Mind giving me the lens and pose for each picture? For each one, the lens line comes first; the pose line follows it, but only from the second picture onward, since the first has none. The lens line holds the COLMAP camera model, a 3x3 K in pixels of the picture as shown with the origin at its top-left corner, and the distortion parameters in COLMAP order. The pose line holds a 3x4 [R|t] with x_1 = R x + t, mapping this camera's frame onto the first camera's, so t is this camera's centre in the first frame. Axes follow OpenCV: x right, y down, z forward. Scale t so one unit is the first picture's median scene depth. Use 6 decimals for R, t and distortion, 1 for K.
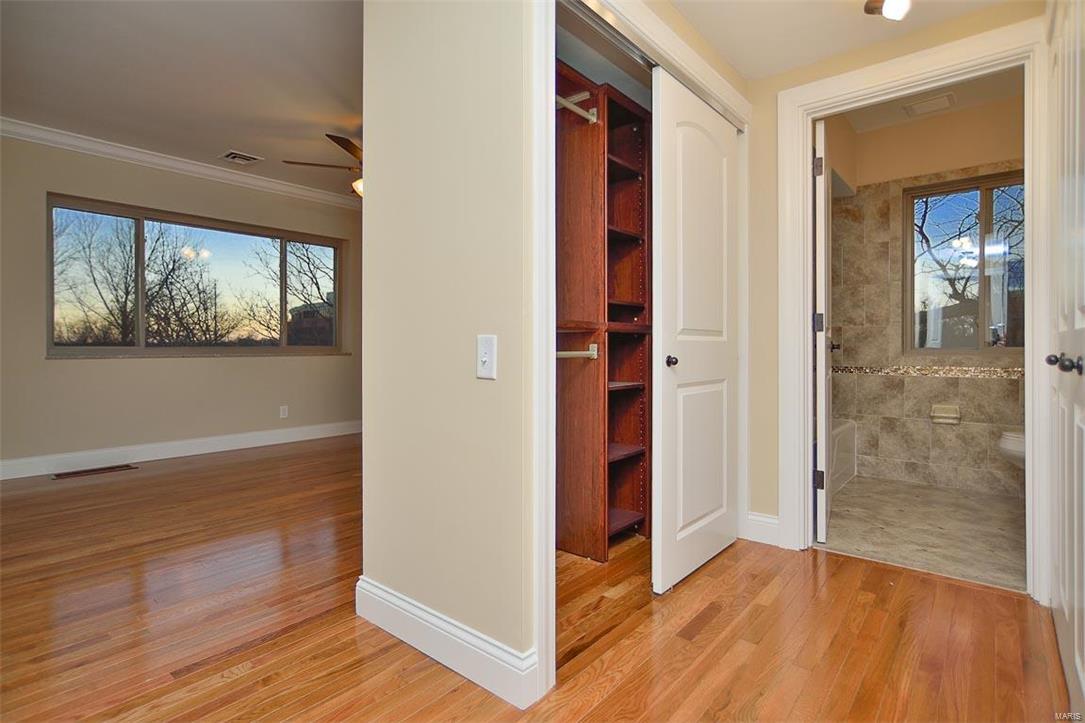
lens RADIAL K [[547.6, 0, 543.0], [0, 547.6, 352.3], [0, 0, 1]] dist [-0.015950, 0.011403]
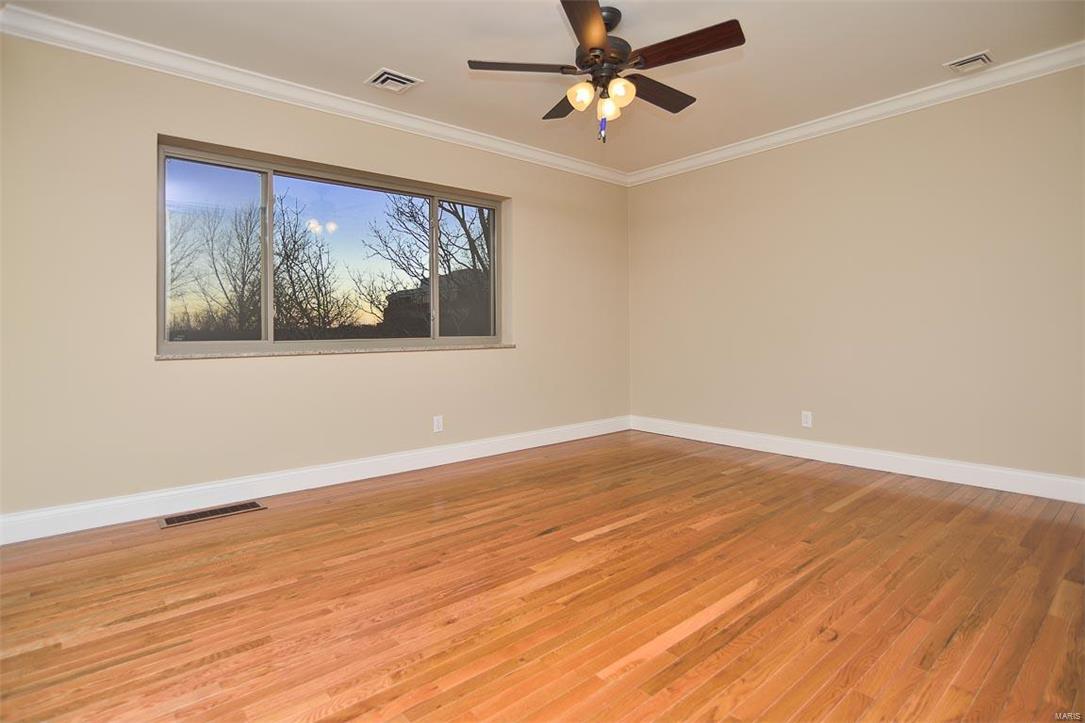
lens RADIAL K [[547.6, 0, 535.4], [0, 547.6, 329.5], [0, 0, 1]] dist [-0.015950, 0.011403]
pose [[0.987299, -0.006488, -0.158741, -0.105160], [0.004206, 0.999883, -0.014703, -0.004428], [0.158817, 0.013849, 0.987211, 0.129639]]
